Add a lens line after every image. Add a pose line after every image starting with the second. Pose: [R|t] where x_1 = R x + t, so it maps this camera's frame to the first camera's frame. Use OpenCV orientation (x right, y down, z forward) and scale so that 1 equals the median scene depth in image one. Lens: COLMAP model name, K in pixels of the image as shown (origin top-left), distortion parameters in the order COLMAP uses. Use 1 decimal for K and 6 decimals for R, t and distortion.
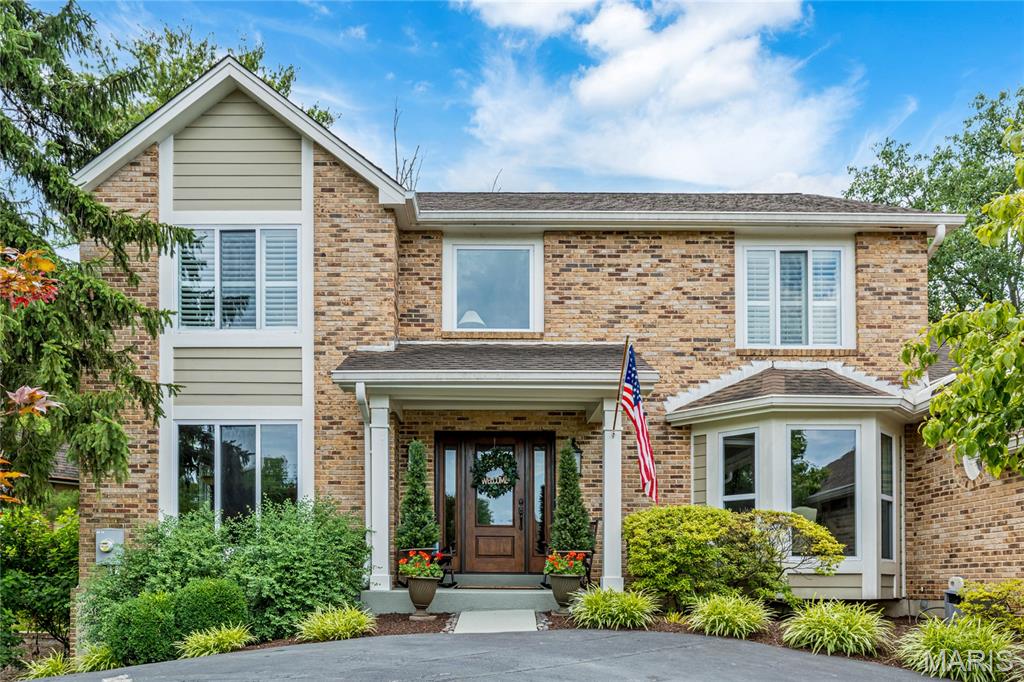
lens RADIAL K [[726.4, 0, 550.7], [0, 726.4, 380.2], [0, 0, 1]] dist [-0.004301, -0.001901]
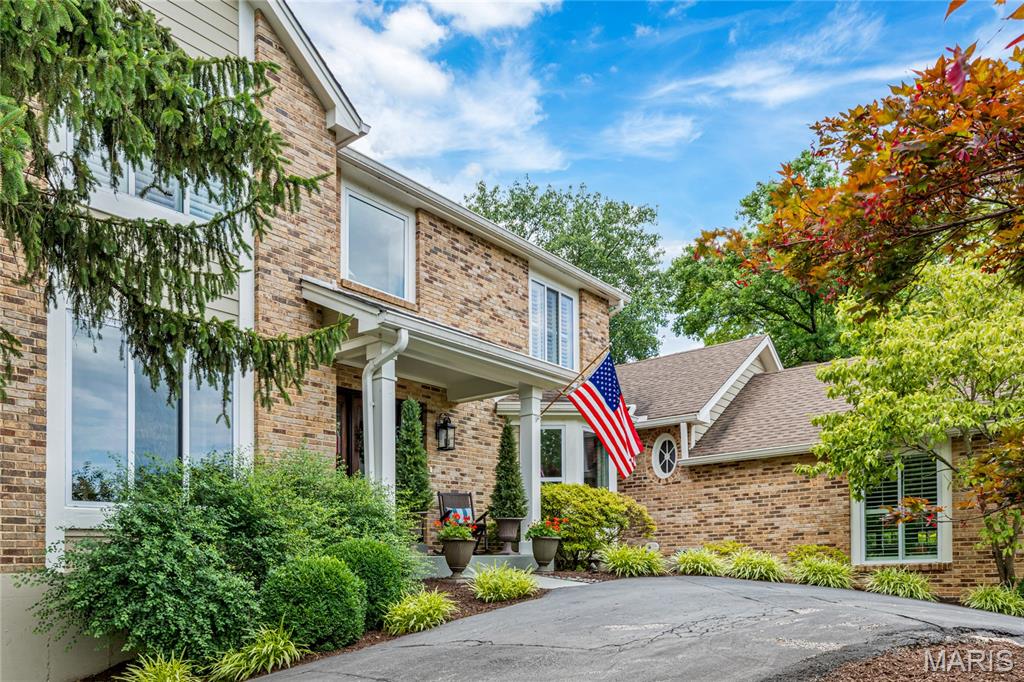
lens RADIAL K [[738.8, 0, 511.4], [0, 738.8, 344.8], [0, 0, 1]] dist [0.005763, -0.000520]
pose [[0.612212, 0.202765, 0.764253, -0.708114], [-0.176408, 0.977224, -0.117956, 0.086050], [-0.770764, -0.062606, 0.634038, 0.234701]]
